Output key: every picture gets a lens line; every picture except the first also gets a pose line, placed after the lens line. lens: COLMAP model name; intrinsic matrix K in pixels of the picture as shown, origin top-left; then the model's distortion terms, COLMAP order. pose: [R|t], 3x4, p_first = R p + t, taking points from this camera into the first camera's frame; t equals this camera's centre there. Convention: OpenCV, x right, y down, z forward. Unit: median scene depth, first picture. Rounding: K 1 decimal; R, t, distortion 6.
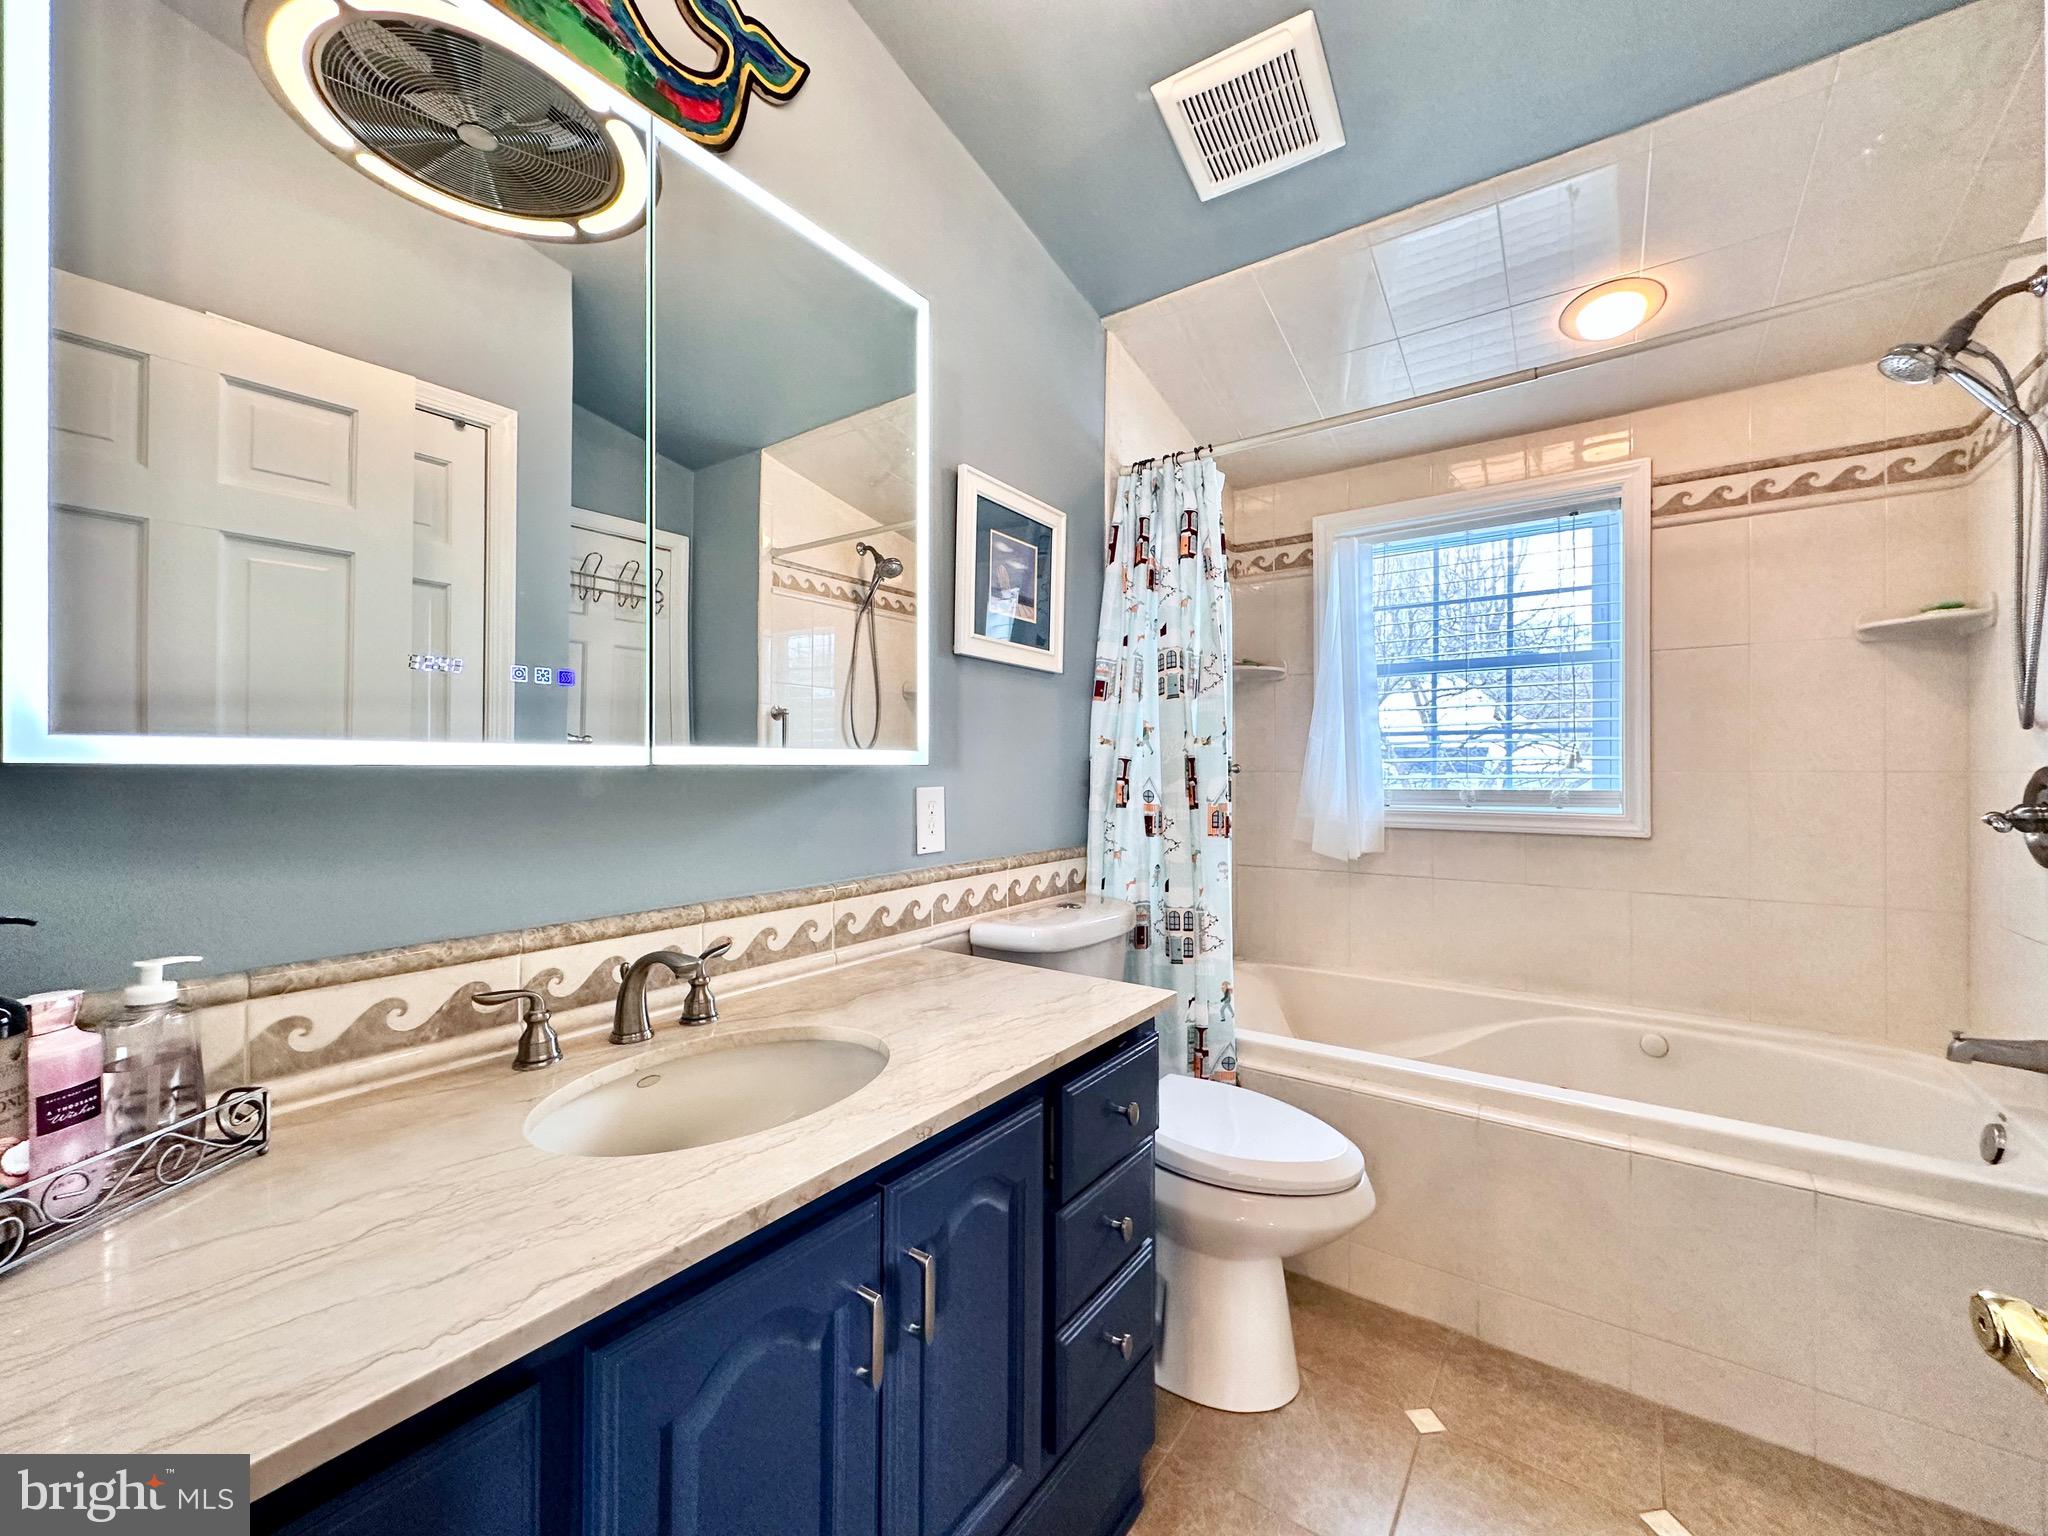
lens RADIAL K [[814.0, 0, 1024.0], [0, 814.0, 768.0], [0, 0, 1]] dist [-0.000879, 0.000740]
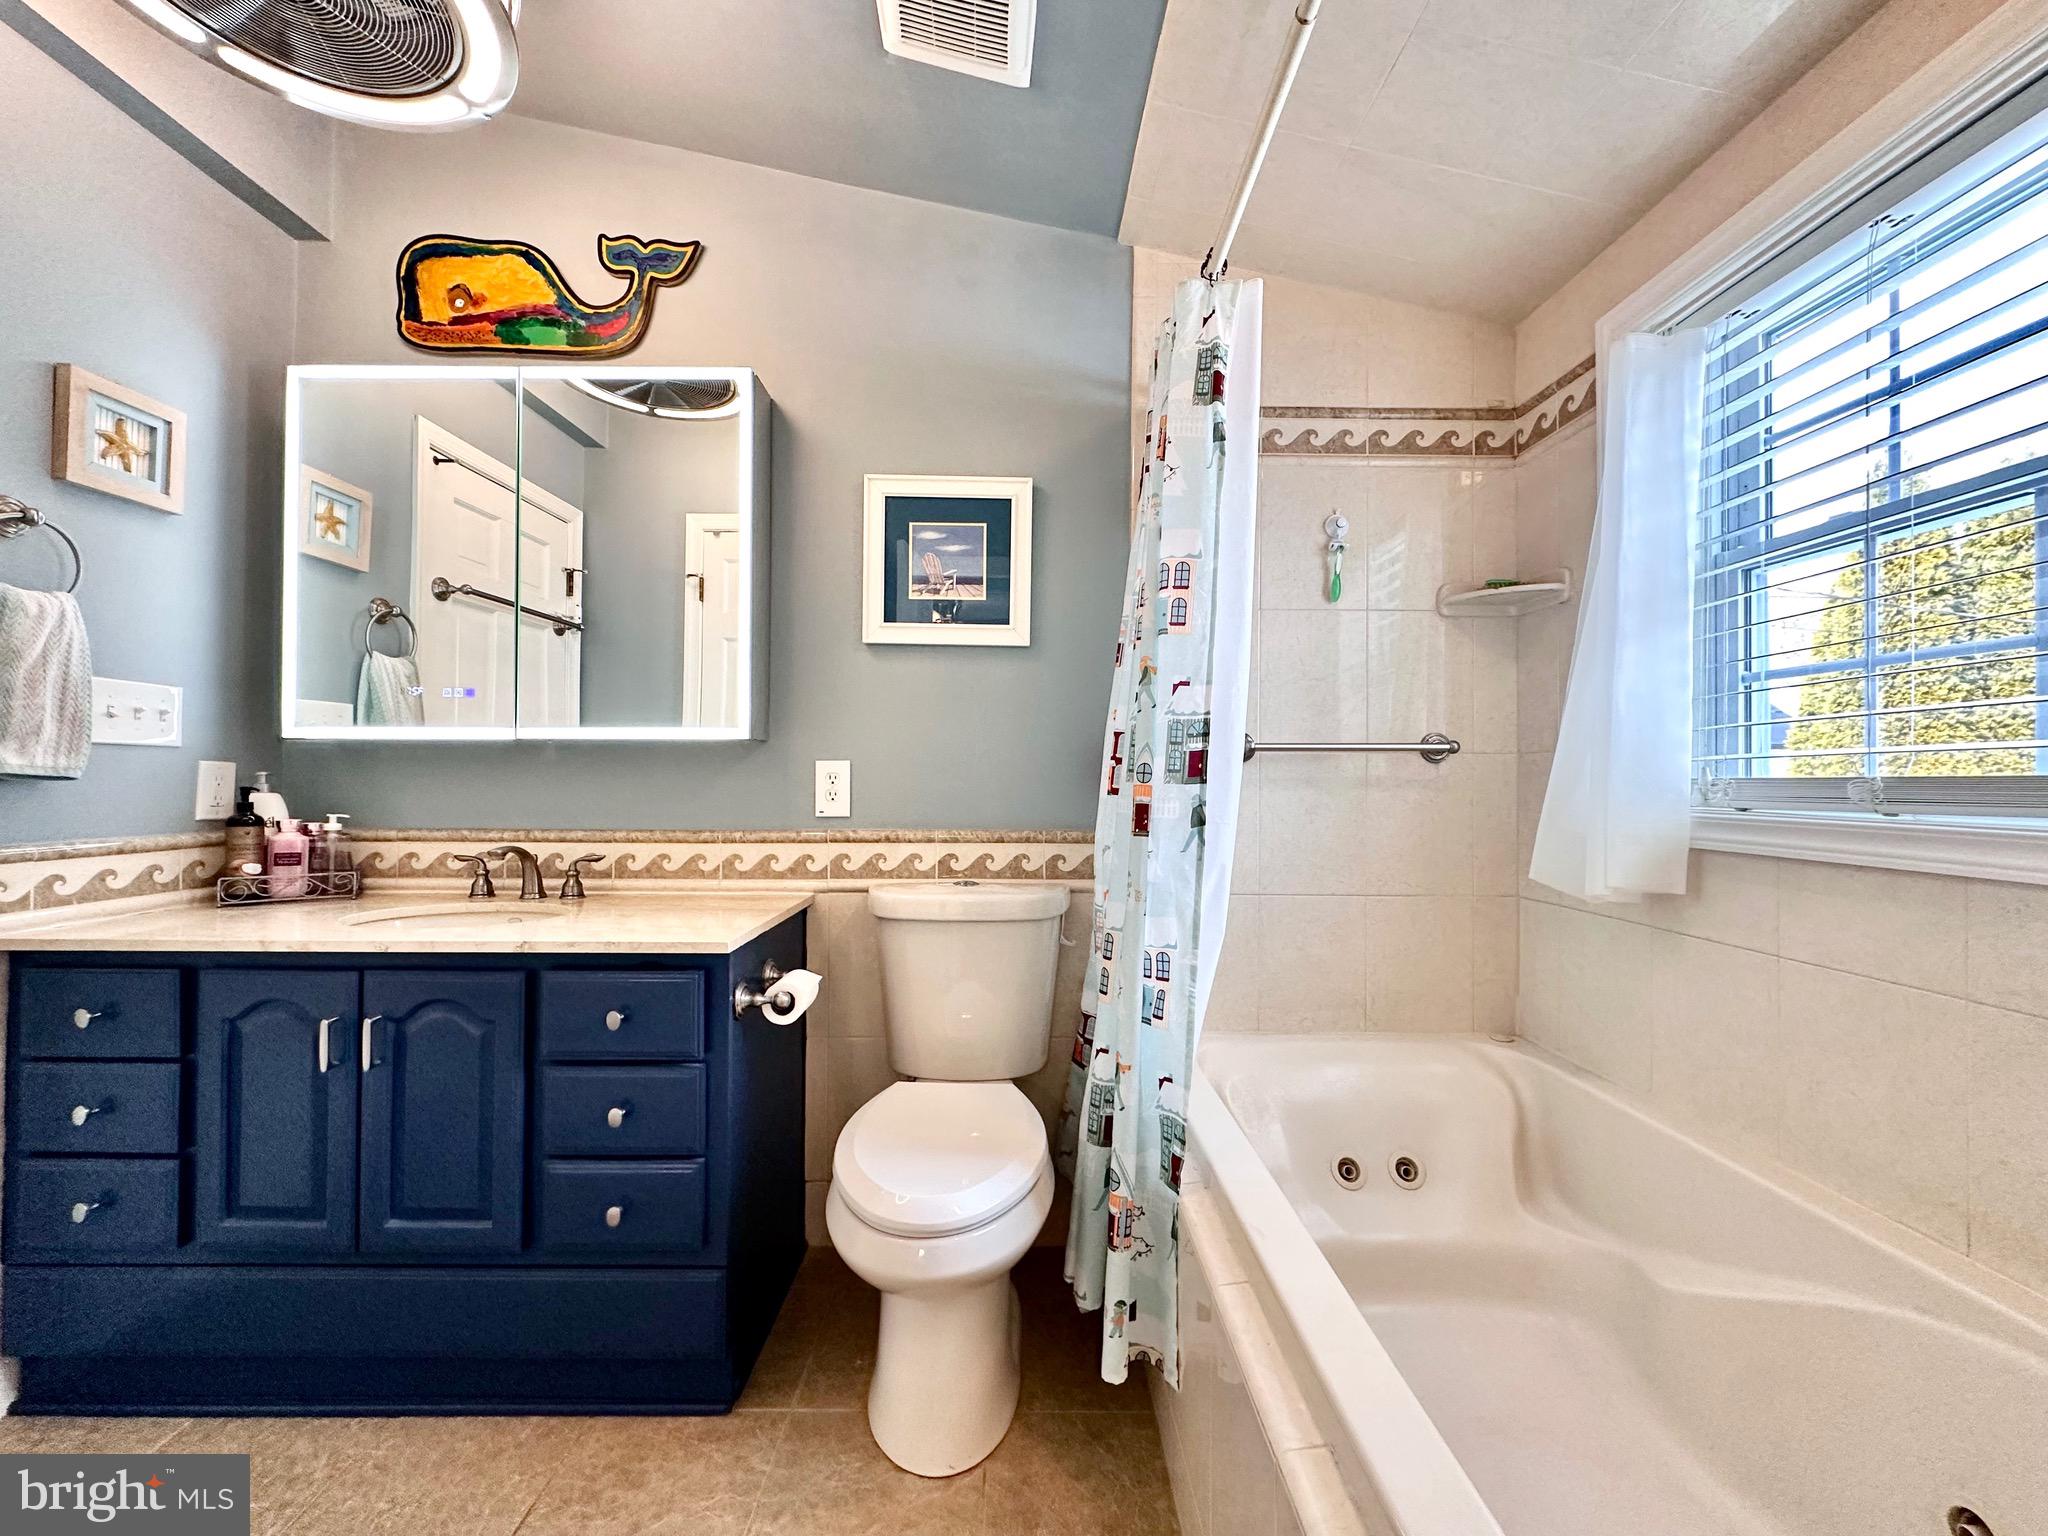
lens RADIAL K [[810.4, 0, 1026.6], [0, 810.4, 772.1], [0, 0, 1]] dist [0.000591, 0.000102]
pose [[0.592945, -0.003049, -0.805237, 1.129148], [-0.005216, 0.999957, -0.007627, 0.053442], [0.805226, 0.008723, 0.592904, 0.607344]]
